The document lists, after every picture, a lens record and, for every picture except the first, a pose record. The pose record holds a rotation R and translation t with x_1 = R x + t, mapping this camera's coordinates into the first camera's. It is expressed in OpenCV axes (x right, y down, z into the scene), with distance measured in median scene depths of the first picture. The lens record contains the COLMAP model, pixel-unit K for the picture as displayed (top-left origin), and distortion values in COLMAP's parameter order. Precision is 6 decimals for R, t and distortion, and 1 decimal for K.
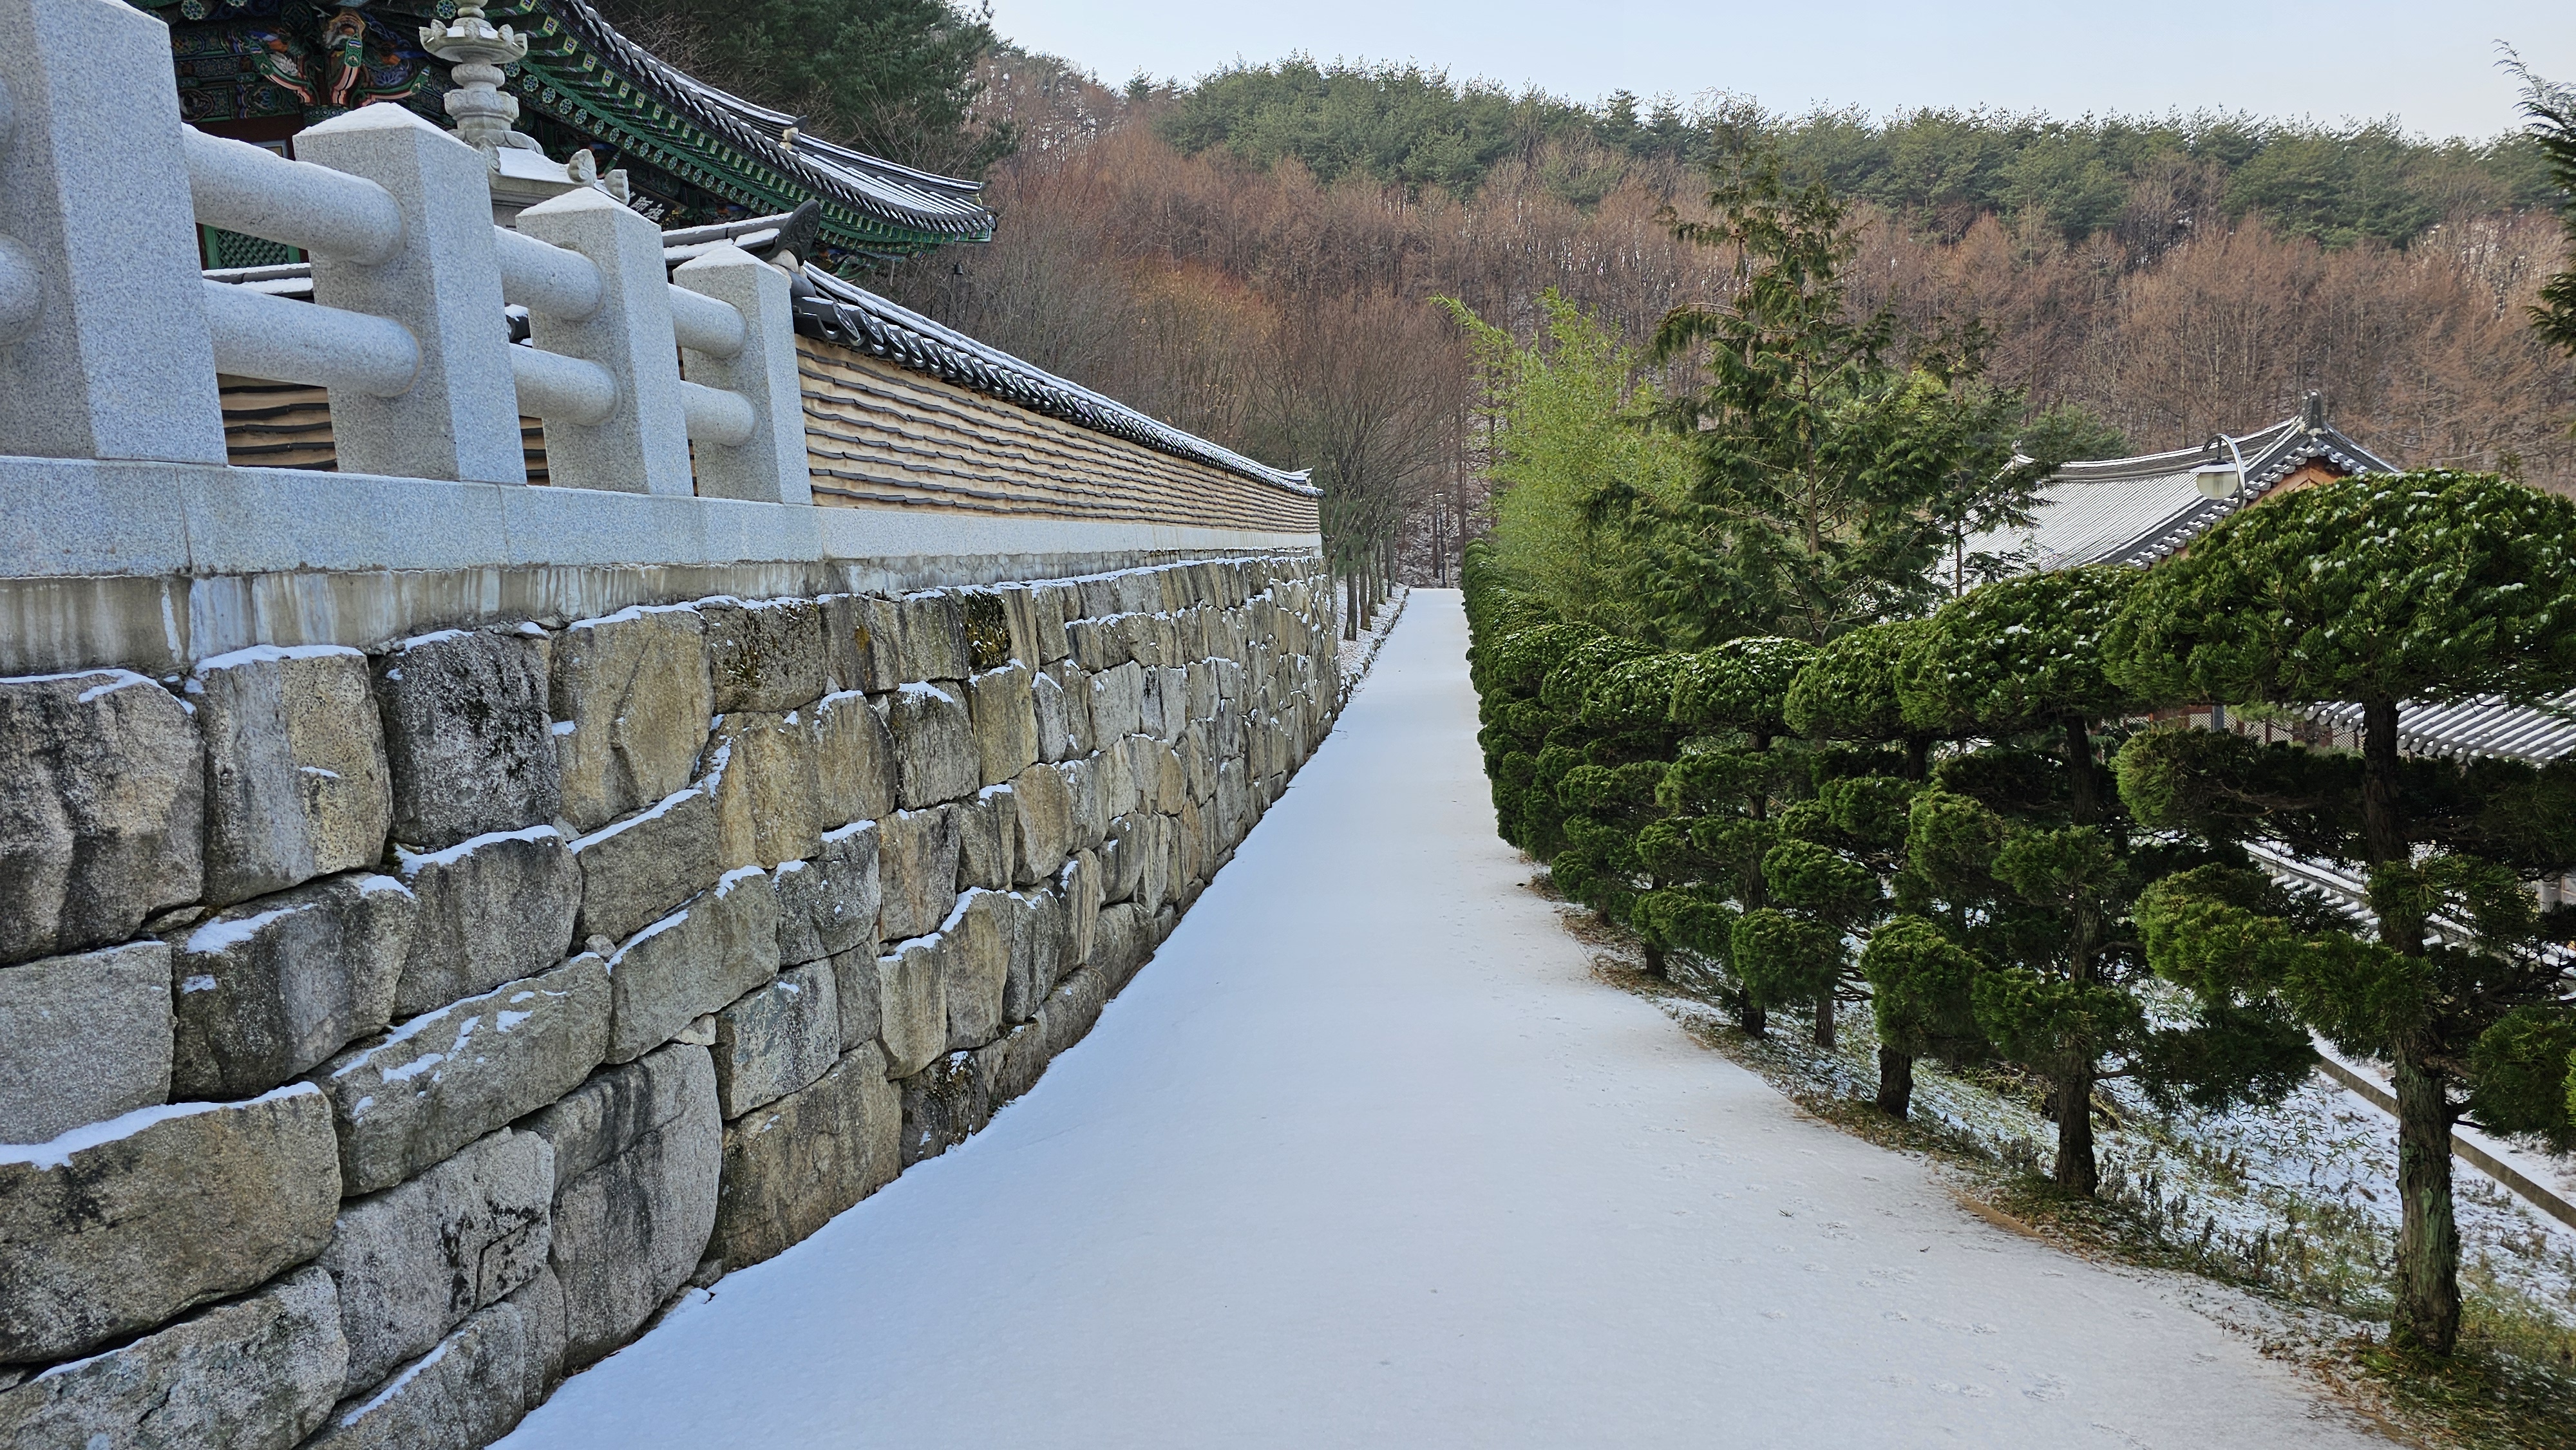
lens RADIAL K [[1654.8, 0, 1292.1], [0, 1654.8, 696.3], [0, 0, 1]] dist [0.076019, -0.062589]
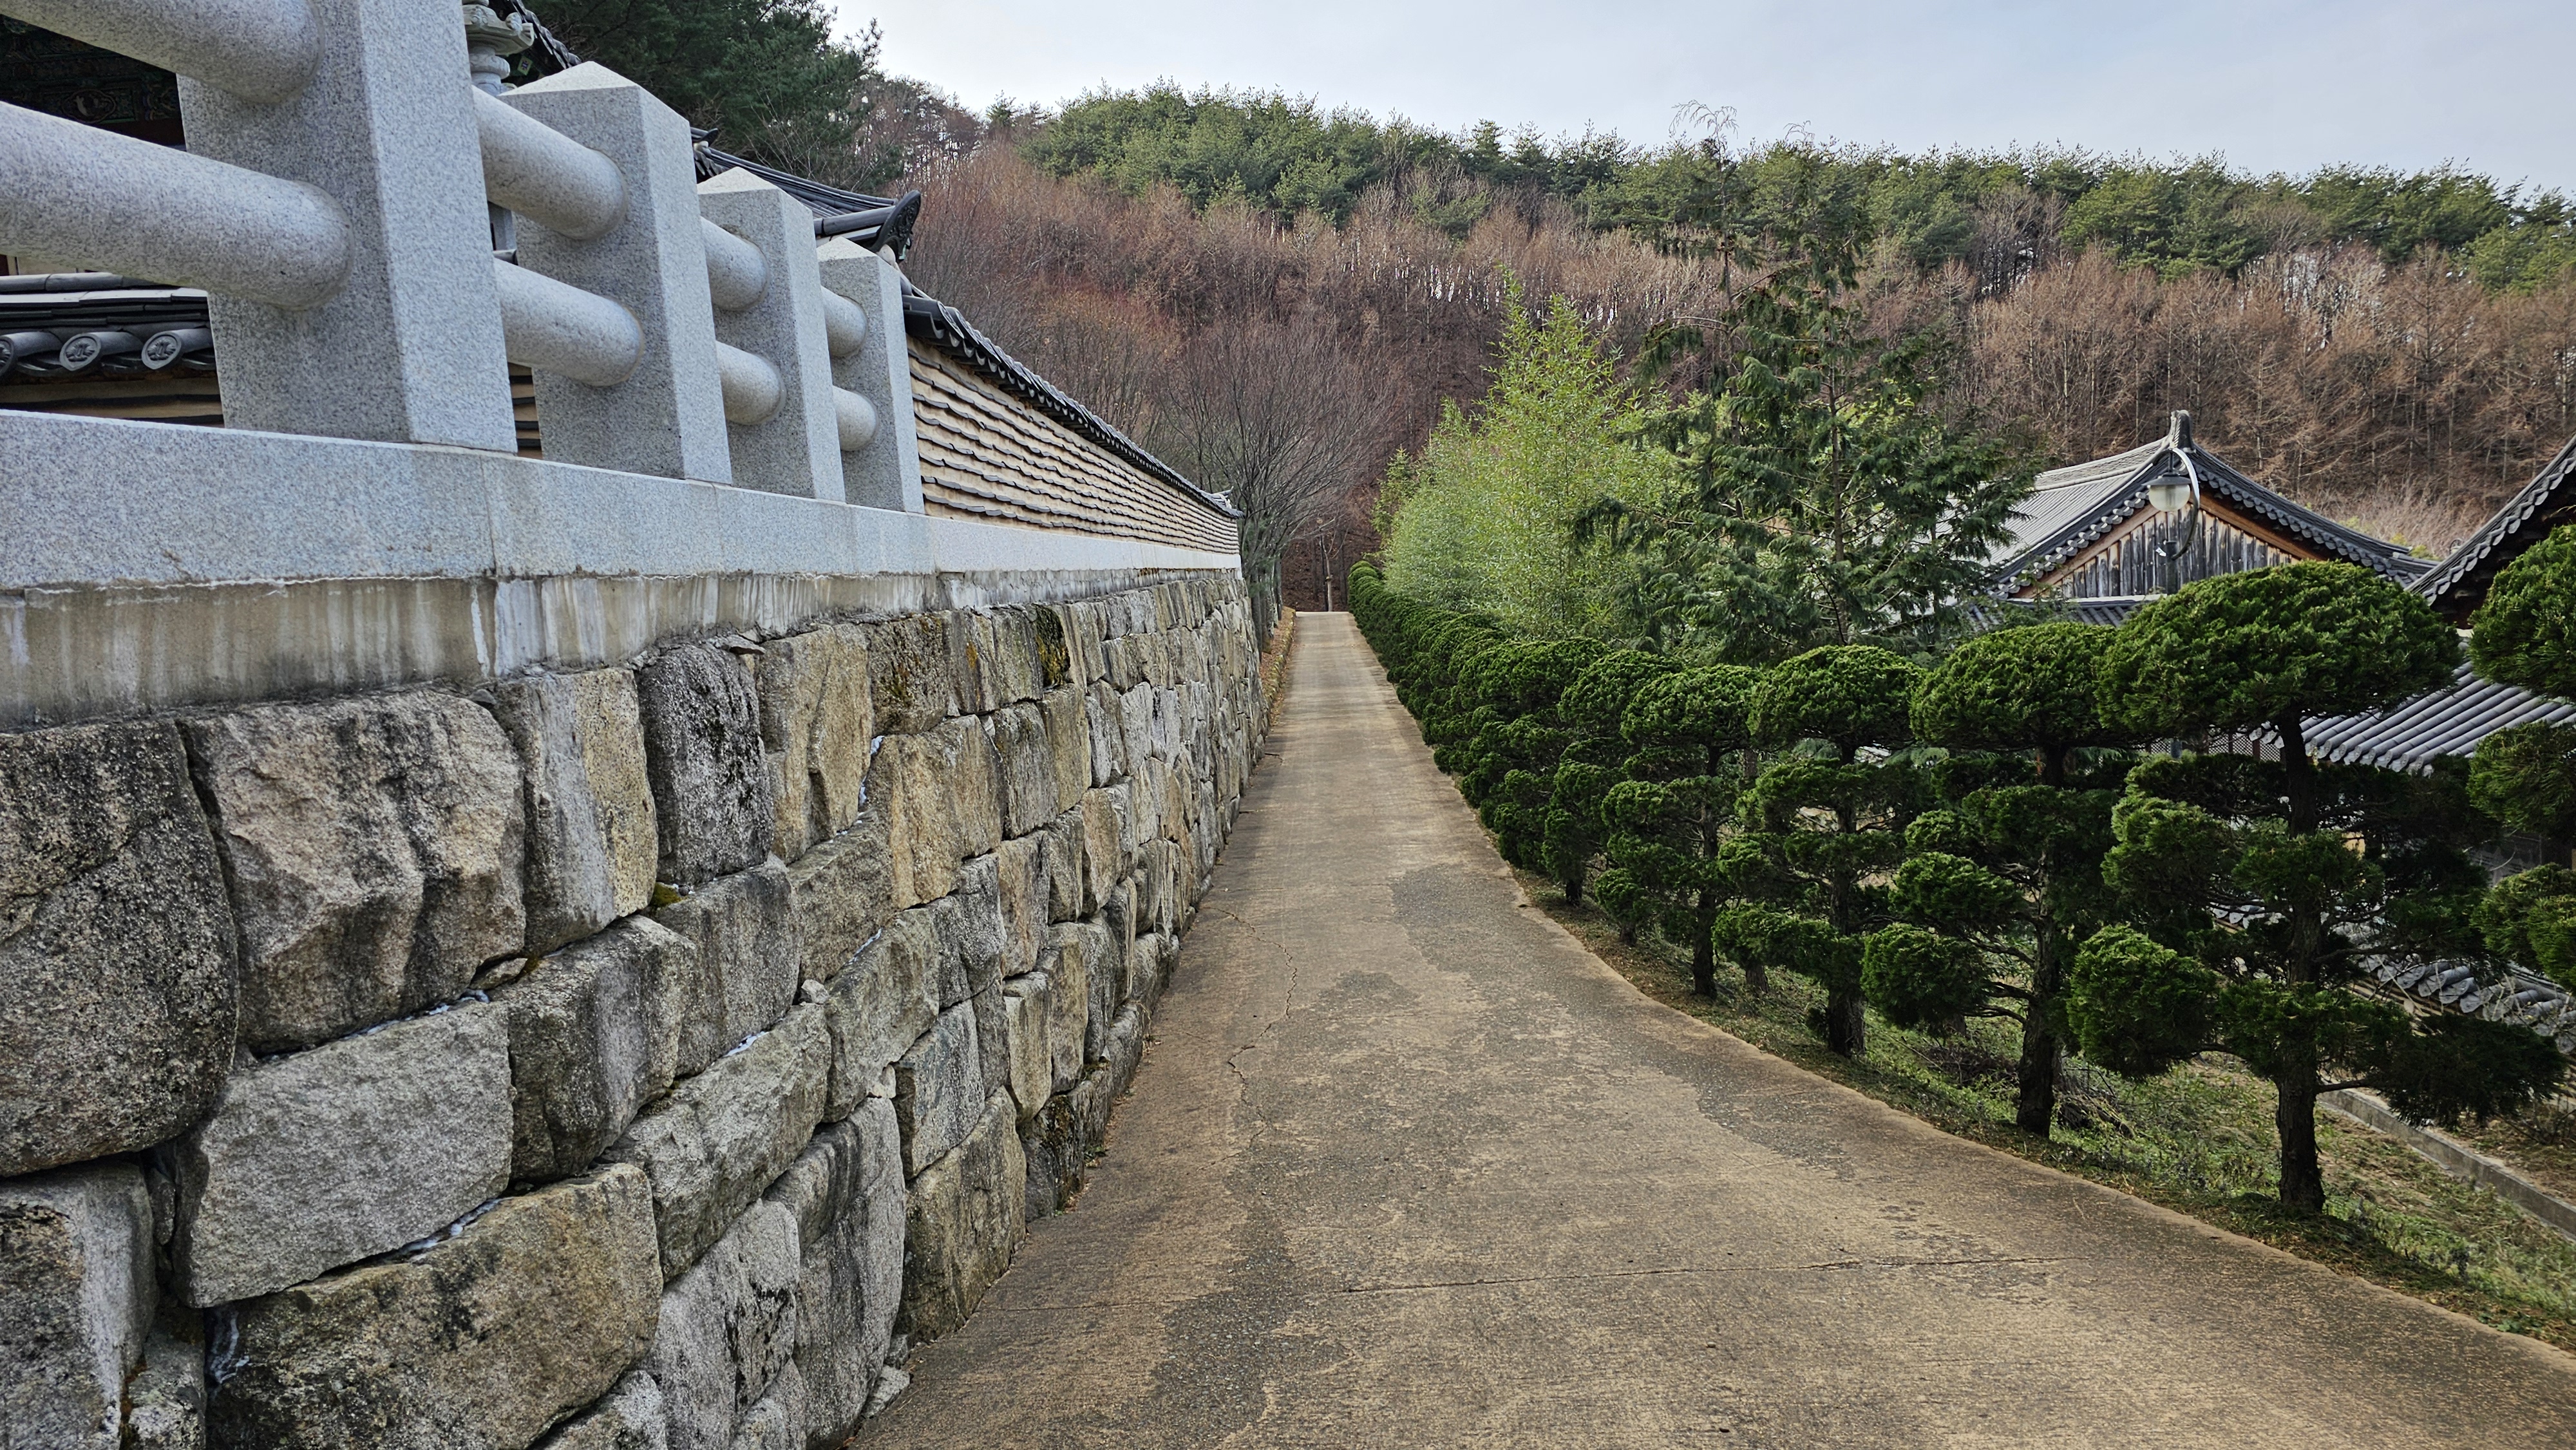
lens RADIAL K [[1659.2, 0, 1290.5], [0, 1659.2, 686.3], [0, 0, 1]] dist [0.100259, -0.102901]
pose [[0.997536, -0.013500, 0.068839, -0.180624], [0.014930, 0.999682, -0.020307, 0.004995], [-0.068543, 0.021285, 0.997421, 0.061059]]
